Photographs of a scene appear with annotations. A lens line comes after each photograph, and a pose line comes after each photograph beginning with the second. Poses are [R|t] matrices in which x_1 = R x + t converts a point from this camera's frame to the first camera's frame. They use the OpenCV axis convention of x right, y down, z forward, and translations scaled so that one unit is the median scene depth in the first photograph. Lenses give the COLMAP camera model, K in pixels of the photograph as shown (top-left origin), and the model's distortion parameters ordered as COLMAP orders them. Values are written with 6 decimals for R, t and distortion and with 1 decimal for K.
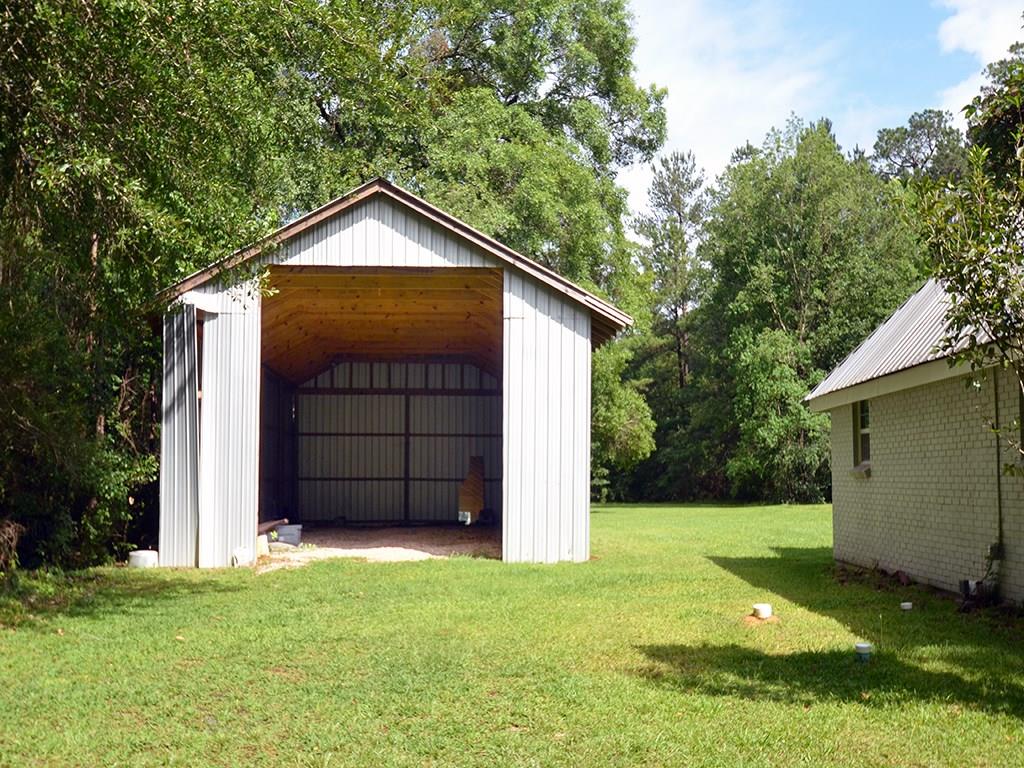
lens RADIAL K [[984.0, 0, 512.0], [0, 984.0, 435.1], [0, 0, 1]] dist [-0.070470, 0.010636]
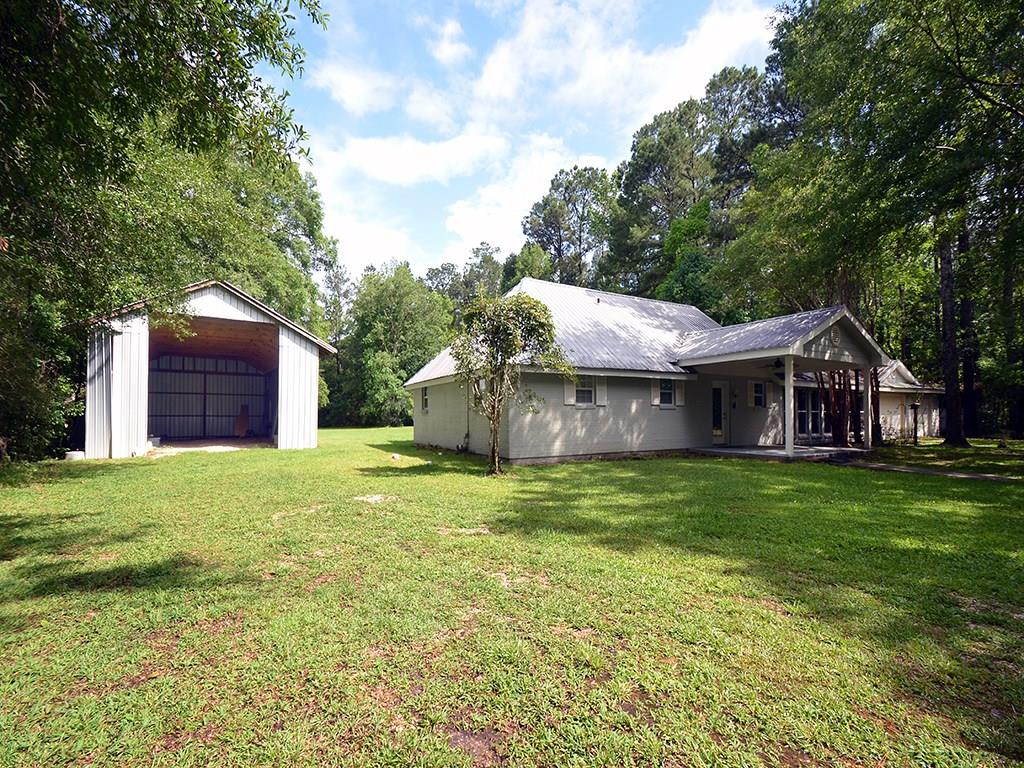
lens RADIAL K [[472.5, 0, 467.1], [0, 472.5, 388.8], [0, 0, 1]] dist [0.007584, -0.000045]
pose [[0.898370, 0.026911, 0.438414, -0.043567], [-0.019721, 0.999586, -0.020944, -0.000707], [-0.438796, 0.010170, 0.898529, -0.094441]]
